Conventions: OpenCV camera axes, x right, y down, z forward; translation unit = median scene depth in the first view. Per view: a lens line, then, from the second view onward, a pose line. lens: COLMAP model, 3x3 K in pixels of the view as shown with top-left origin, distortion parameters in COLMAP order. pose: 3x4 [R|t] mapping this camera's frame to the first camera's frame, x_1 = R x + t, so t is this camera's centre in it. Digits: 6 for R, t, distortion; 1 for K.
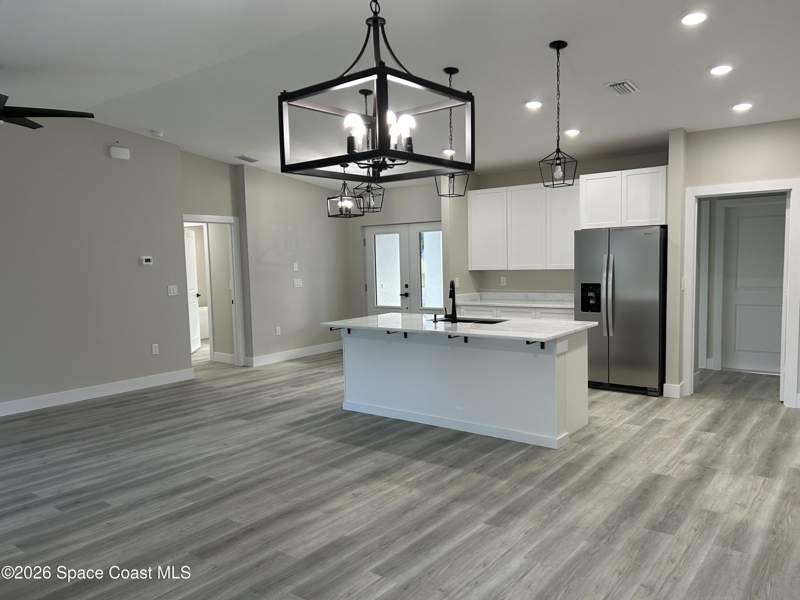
lens RADIAL K [[601.8, 0, 400.9], [0, 601.8, 295.6], [0, 0, 1]] dist [0.046999, -0.044319]
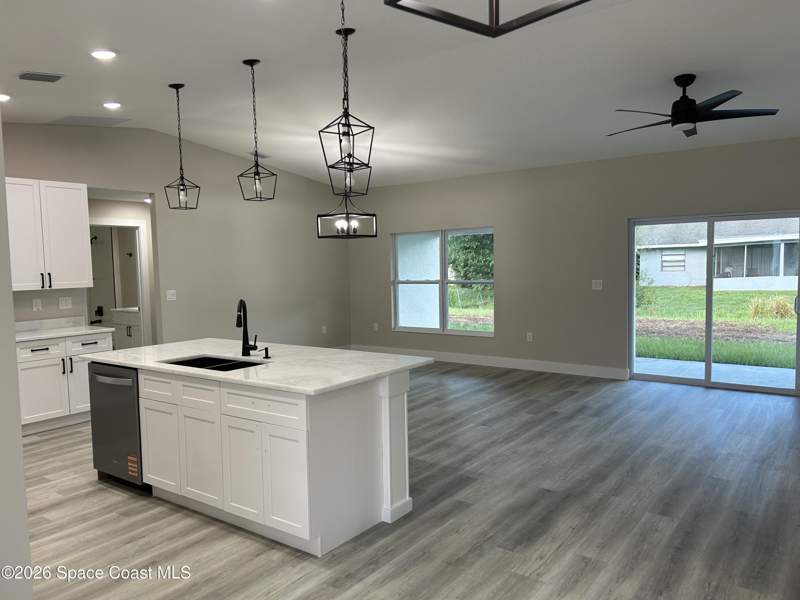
lens RADIAL K [[601.8, 0, 404.2], [0, 601.8, 303.0], [0, 0, 1]] dist [0.046999, -0.044319]
pose [[-0.998199, 0.051497, -0.030781, -0.103404], [0.046952, 0.989929, 0.133550, -0.127402], [0.037348, 0.131864, -0.990564, 2.000727]]
